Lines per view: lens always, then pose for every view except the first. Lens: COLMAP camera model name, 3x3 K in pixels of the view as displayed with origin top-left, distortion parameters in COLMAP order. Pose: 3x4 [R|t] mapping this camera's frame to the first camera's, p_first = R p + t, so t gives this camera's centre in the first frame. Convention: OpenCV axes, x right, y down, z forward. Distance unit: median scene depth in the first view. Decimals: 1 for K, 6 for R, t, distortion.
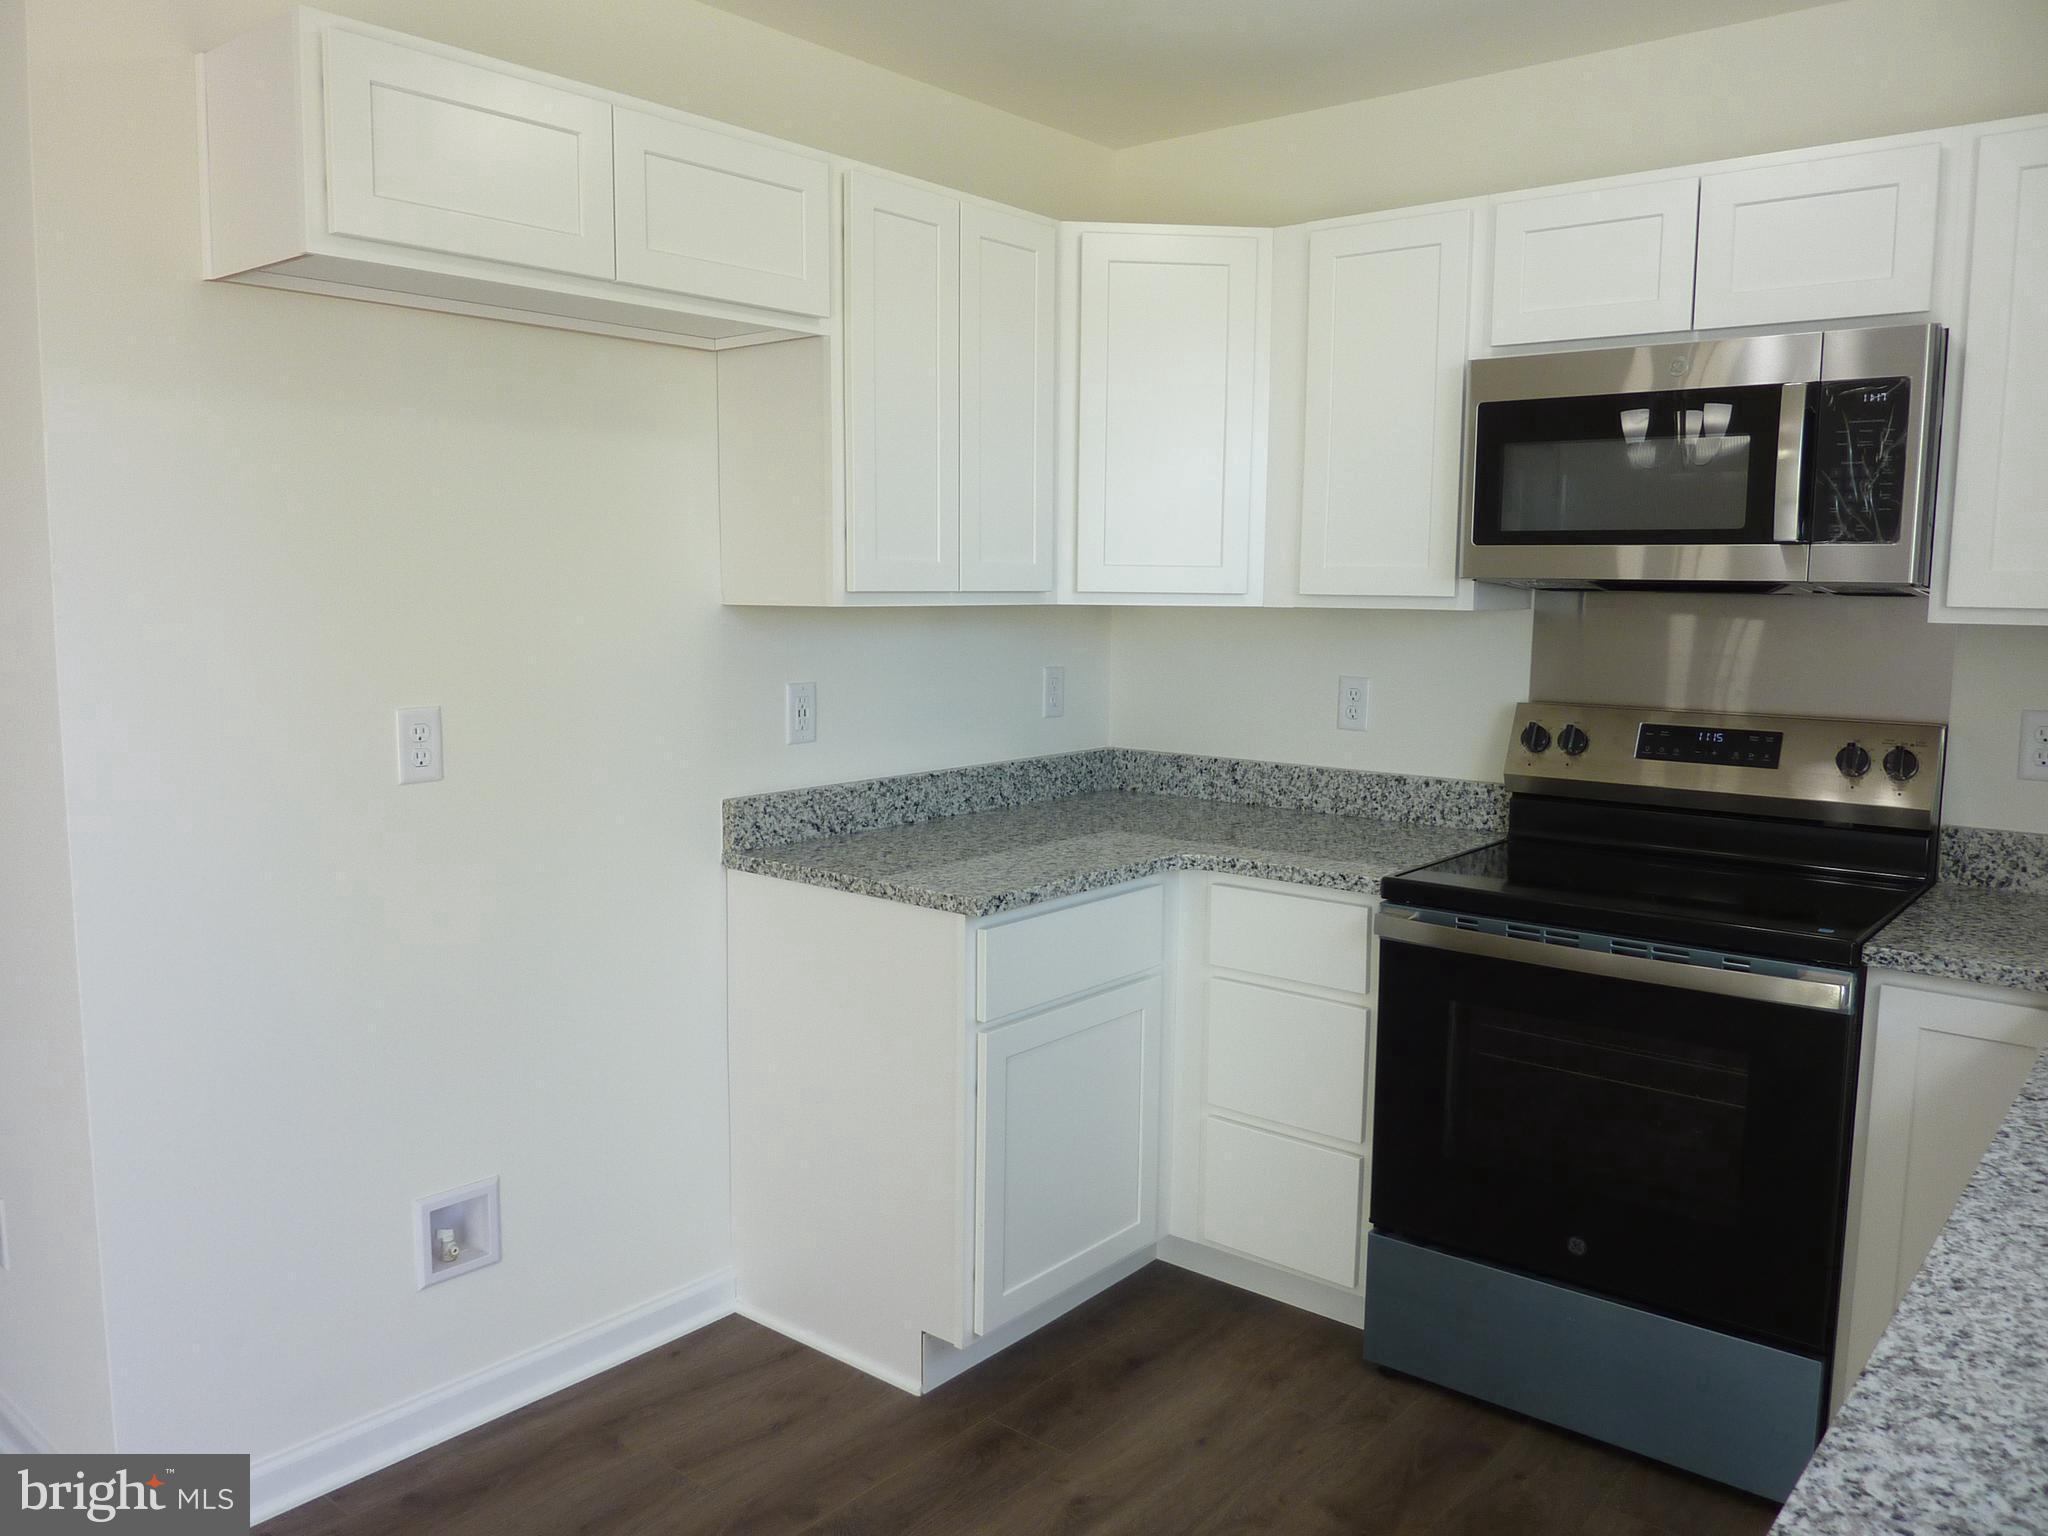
lens RADIAL K [[1569.1, 0, 1024.0], [0, 1569.1, 768.0], [0, 0, 1]] dist [-0.006194, -0.058782]
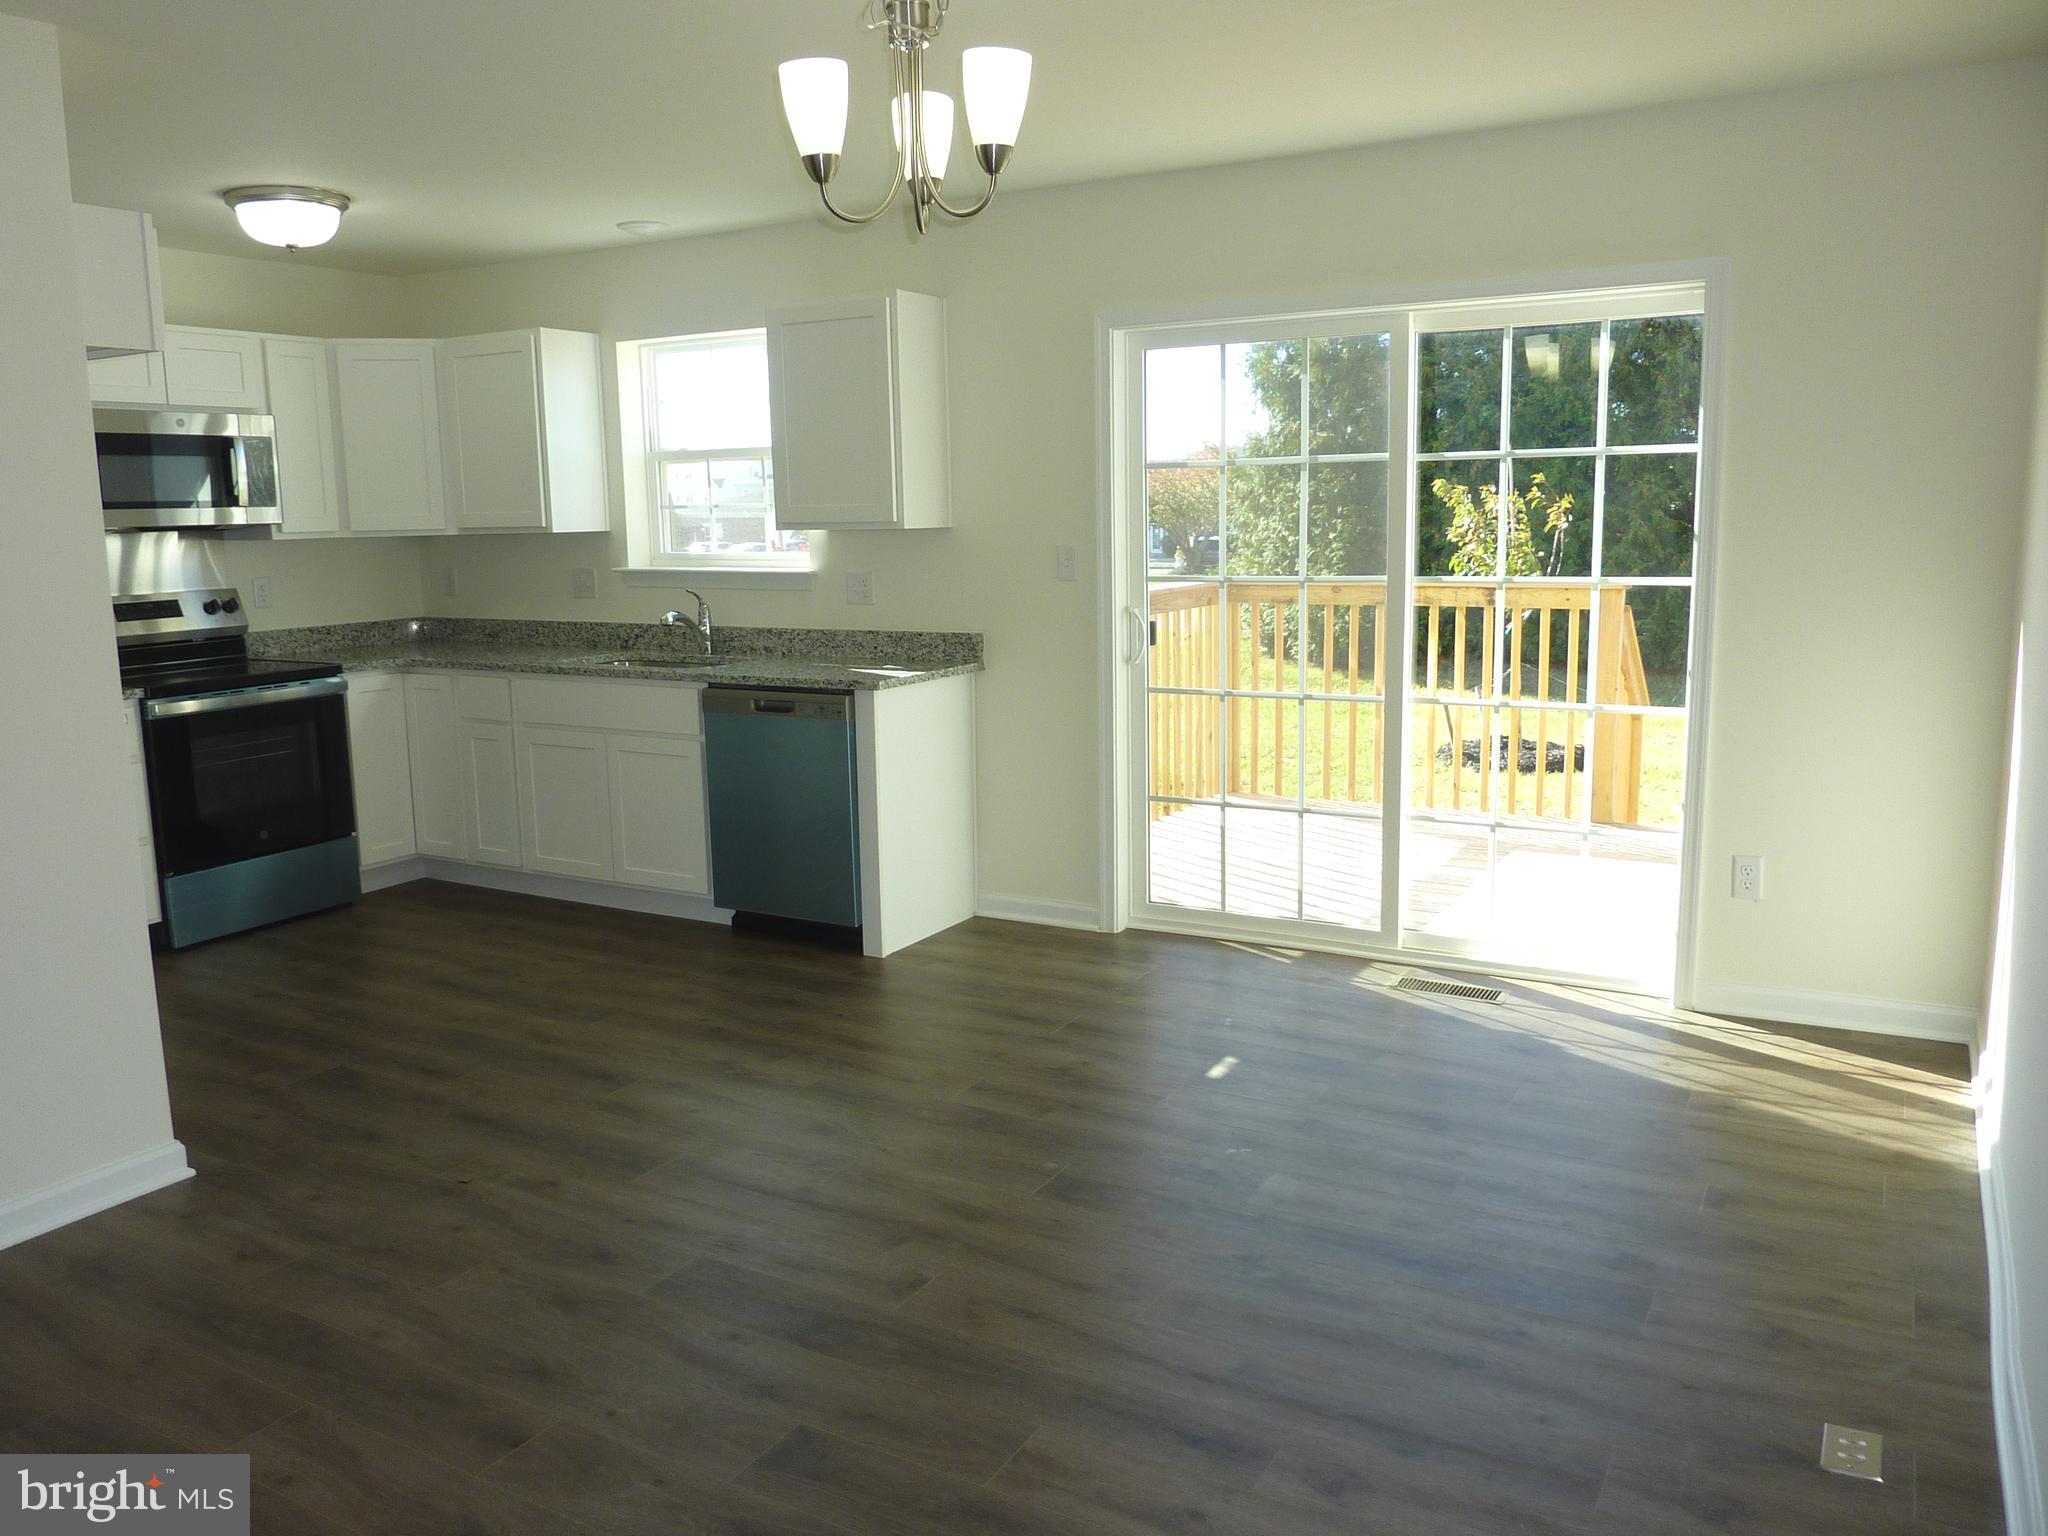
lens RADIAL K [[1569.1, 0, 1024.0], [0, 1569.1, 768.0], [0, 0, 1]] dist [-0.006194, -0.058782]
pose [[-0.179912, -0.169577, 0.968956, -1.449928], [0.134577, 0.971524, 0.195014, -0.047469], [-0.974434, 0.165485, -0.151967, 0.221144]]
